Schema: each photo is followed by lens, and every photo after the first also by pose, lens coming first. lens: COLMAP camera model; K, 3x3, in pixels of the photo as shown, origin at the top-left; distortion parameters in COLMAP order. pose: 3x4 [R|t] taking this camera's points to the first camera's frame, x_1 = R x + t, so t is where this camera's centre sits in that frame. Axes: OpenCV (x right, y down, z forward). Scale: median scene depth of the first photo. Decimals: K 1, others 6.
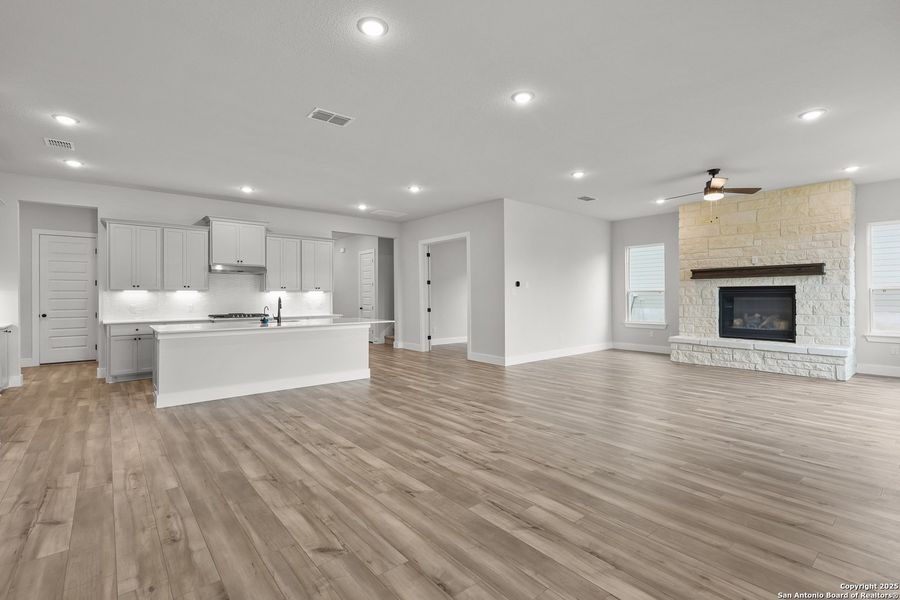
lens RADIAL K [[415.1, 0, 446.7], [0, 415.1, 296.1], [0, 0, 1]] dist [-0.001973, 0.002249]
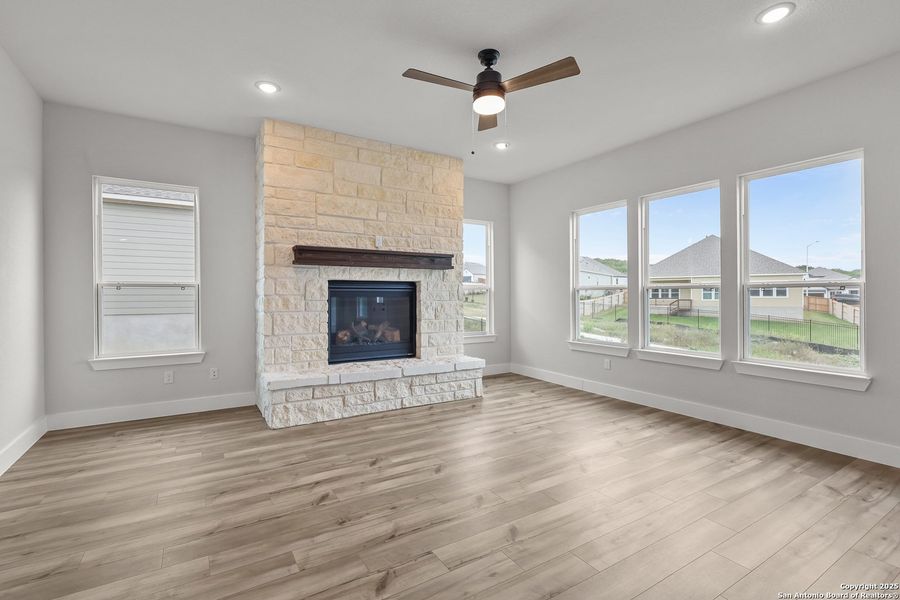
lens RADIAL K [[415.1, 0, 445.4], [0, 415.1, 294.9], [0, 0, 1]] dist [-0.001973, 0.002249]
pose [[0.135711, 0.003529, 0.990742, 0.099183], [0.001047, 0.999993, -0.003705, 0.001566], [-0.990748, 0.001540, 0.135707, 0.838875]]
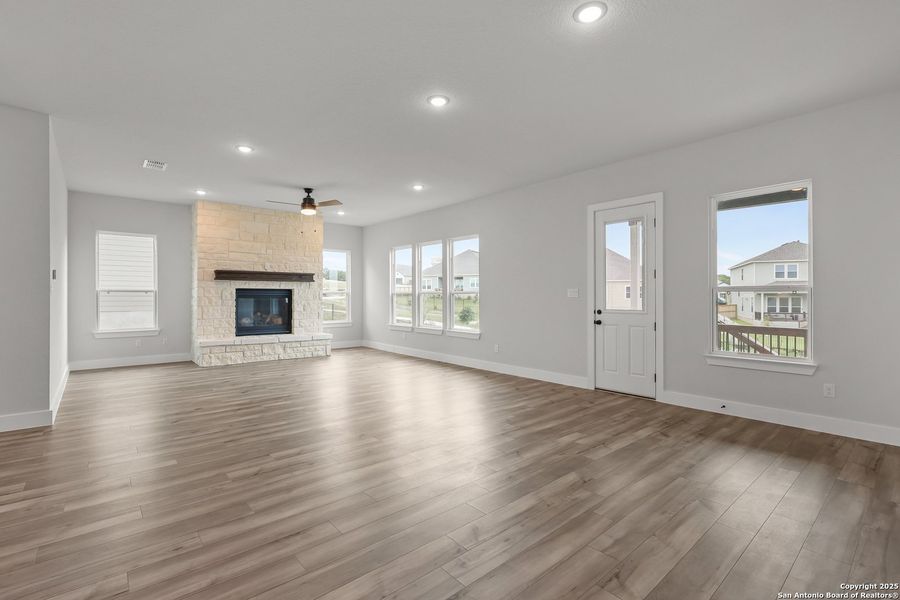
lens RADIAL K [[415.1, 0, 444.6], [0, 415.1, 295.2], [0, 0, 1]] dist [-0.001973, 0.002249]
pose [[-0.017648, 0.007207, 0.999818, -0.452875], [-0.002020, 0.999972, -0.007244, 0.001935], [-0.999842, -0.002147, -0.017633, 0.544228]]
